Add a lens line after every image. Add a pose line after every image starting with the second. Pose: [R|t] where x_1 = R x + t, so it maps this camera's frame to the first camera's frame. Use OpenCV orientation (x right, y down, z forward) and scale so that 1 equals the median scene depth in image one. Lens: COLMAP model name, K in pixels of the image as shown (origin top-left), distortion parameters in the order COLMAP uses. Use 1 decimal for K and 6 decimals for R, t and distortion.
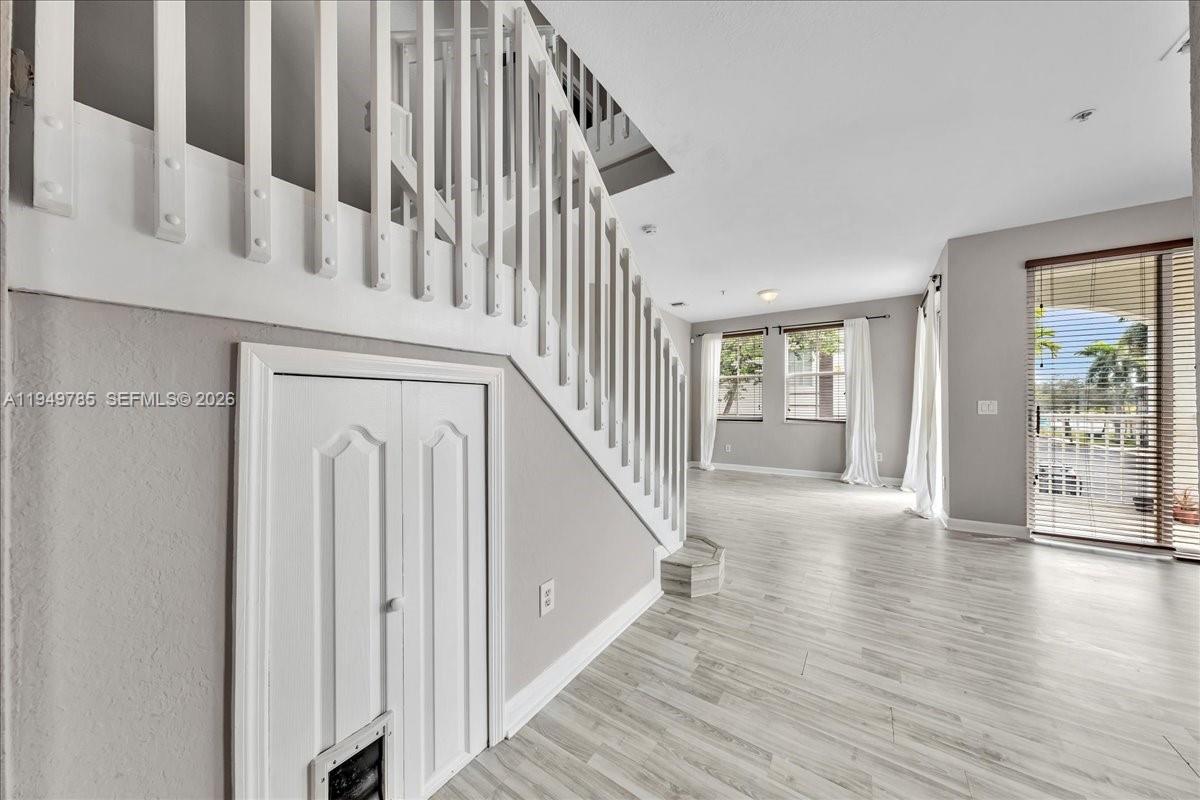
lens RADIAL K [[397.5, 0, 584.8], [0, 397.5, 402.5], [0, 0, 1]] dist [-0.006576, -0.000120]
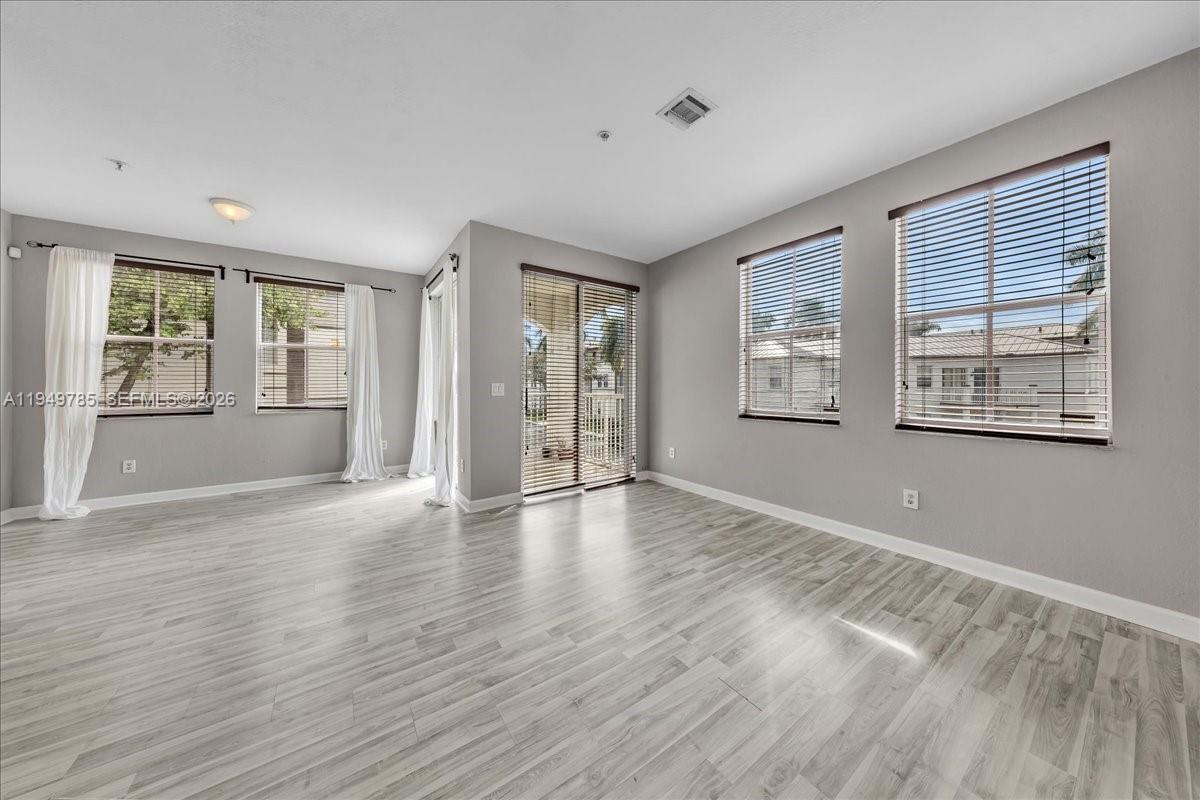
lens RADIAL K [[386.0, 0, 607.7], [0, 386.0, 384.7], [0, 0, 1]] dist [0.007026, -0.000210]
pose [[0.323536, 0.001782, 0.946214, 0.103822], [-0.003303, 0.999994, -0.000754, -0.000693], [-0.946210, -0.002881, 0.323540, 0.324910]]
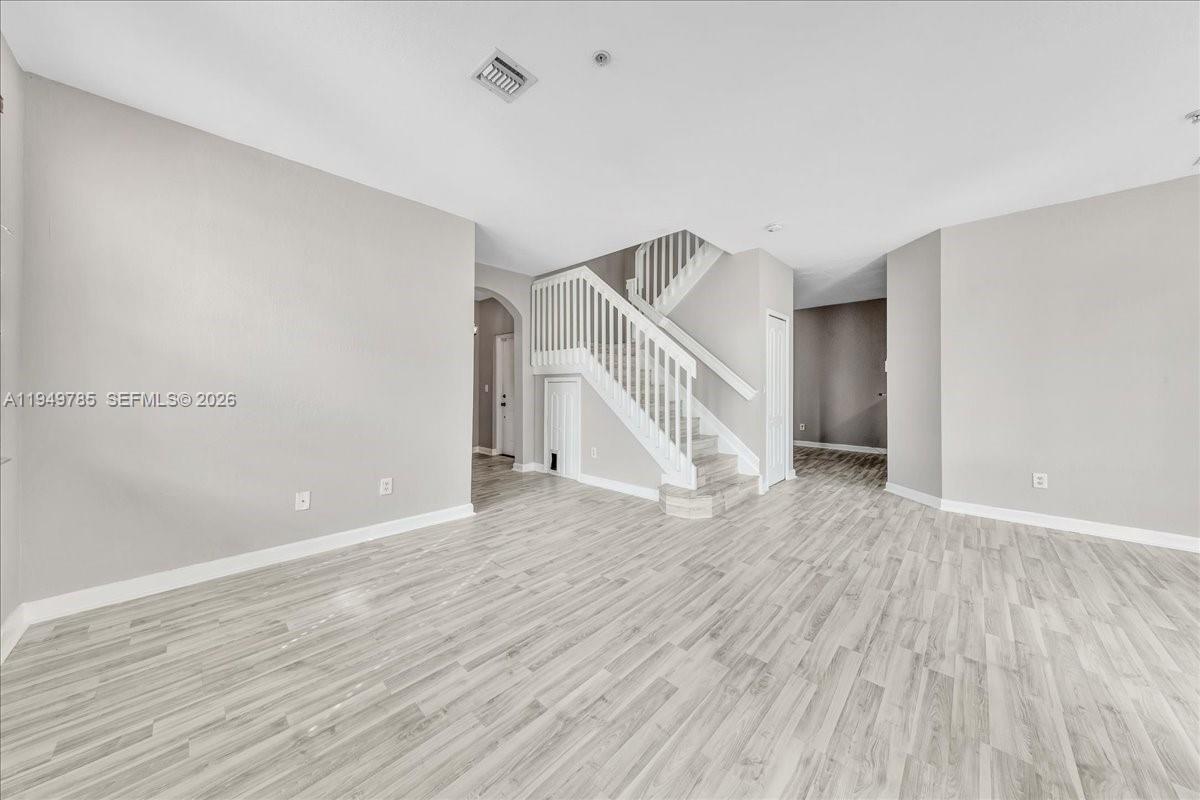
lens RADIAL K [[390.5, 0, 589.9], [0, 390.5, 384.7], [0, 0, 1]] dist [0.004296, -0.000236]
pose [[-0.173997, -0.007006, -0.984721, 1.107588], [0.002816, 0.999967, -0.007612, 0.001571], [0.984742, -0.004097, -0.173971, 0.587837]]
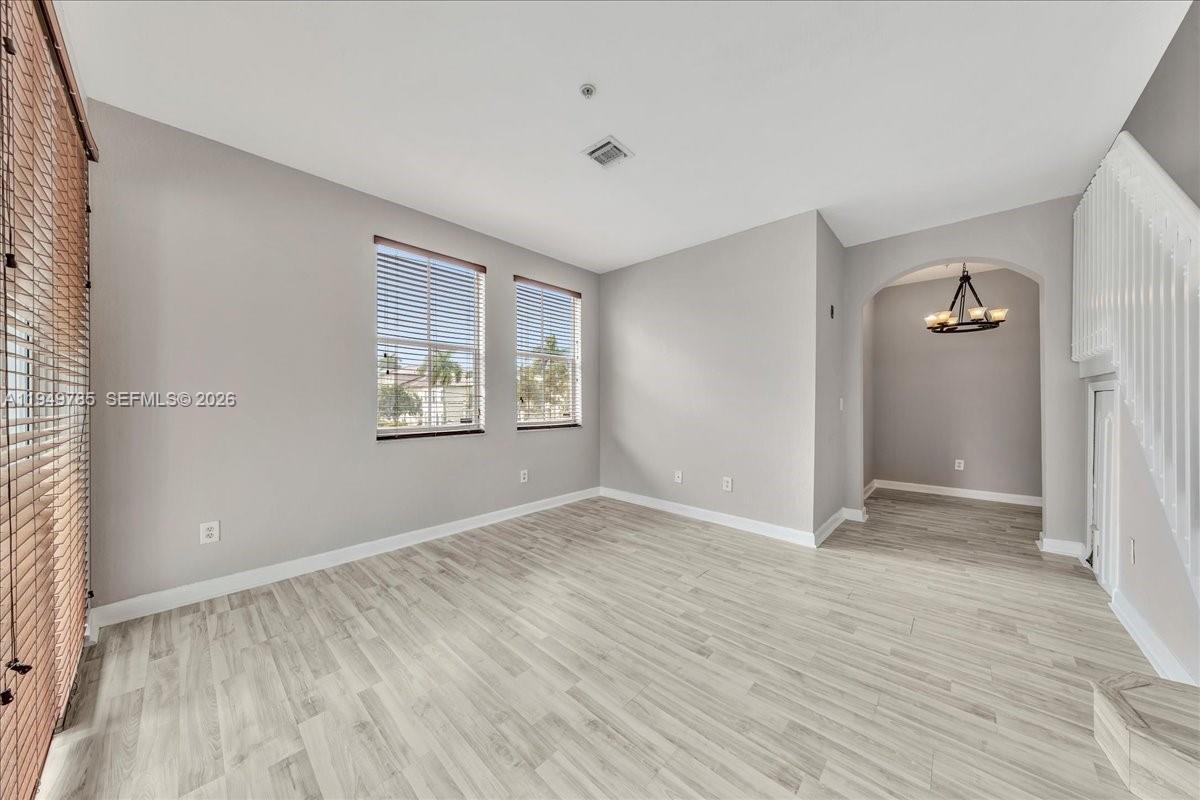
lens RADIAL K [[379.4, 0, 601.9], [0, 379.4, 394.4], [0, 0, 1]] dist [0.006451, -0.000149]
pose [[-0.990575, 0.000372, 0.136972, 0.576371], [-0.002273, 0.999814, -0.019154, 0.002173], [-0.136954, -0.019284, -0.990390, 0.992238]]
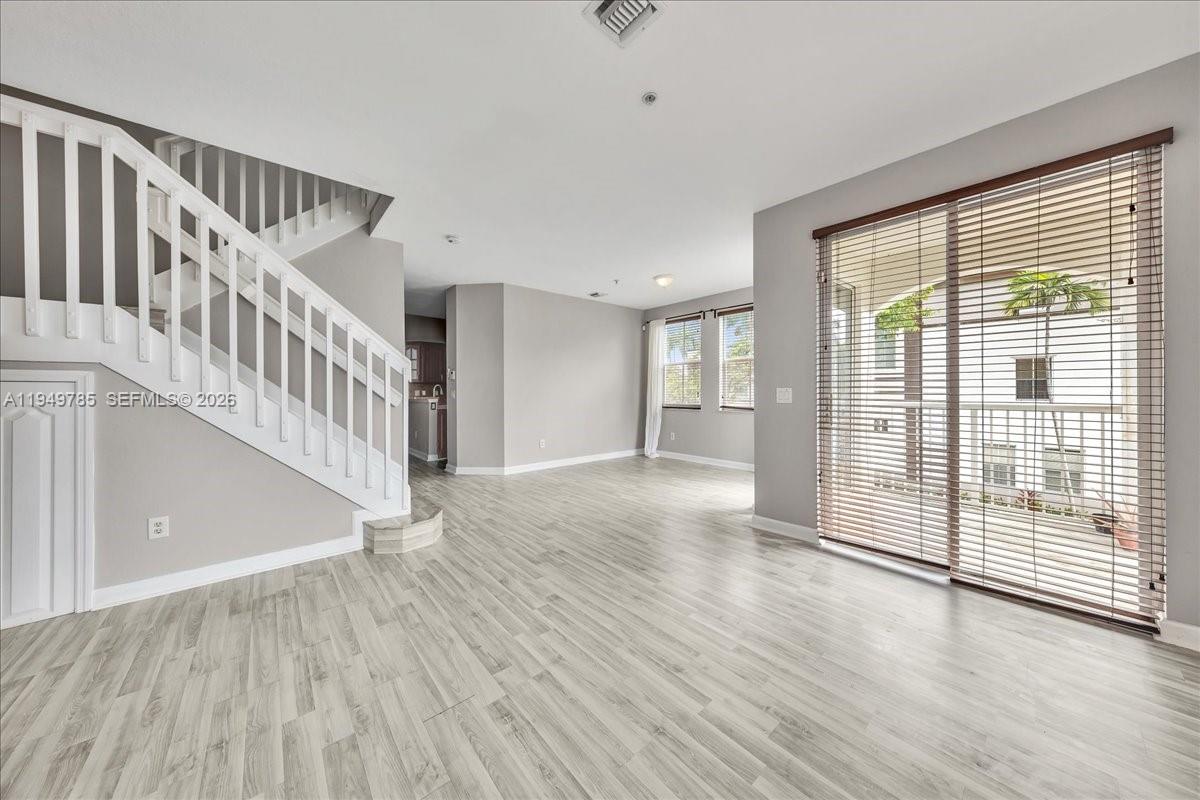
lens RADIAL K [[399.6, 0, 595.6], [0, 399.6, 389.2], [0, 0, 1]] dist [0.005104, -0.000138]
pose [[0.965227, -0.004159, -0.261381, 0.727165], [0.004444, 0.999990, 0.000497, -0.003874], [0.261376, -0.001641, 0.965236, -0.000600]]
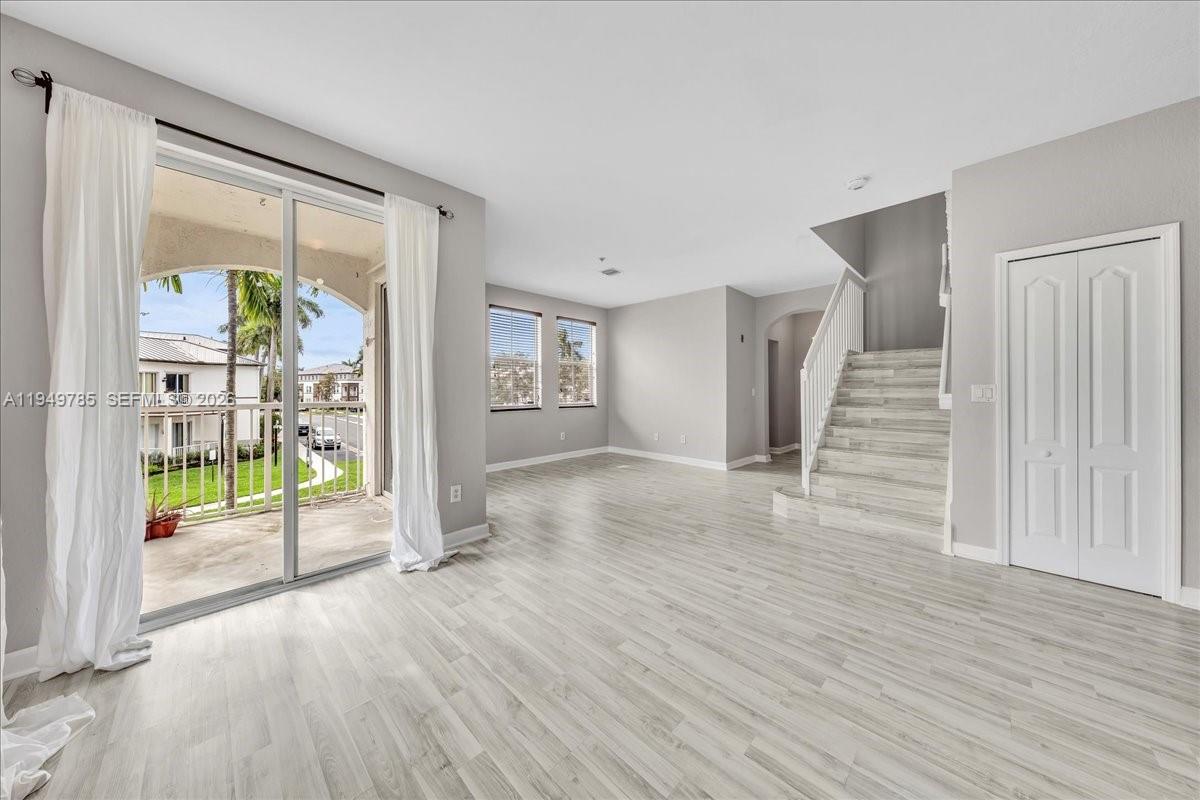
lens RADIAL K [[367.7, 0, 598.9], [0, 367.7, 389.0], [0, 0, 1]] dist [-0.000035, -0.000034]
pose [[-0.985646, 0.003074, 0.168798, 0.488590], [0.001722, 0.999965, -0.008157, 0.005817], [-0.168817, -0.007749, -0.985617, 1.581251]]
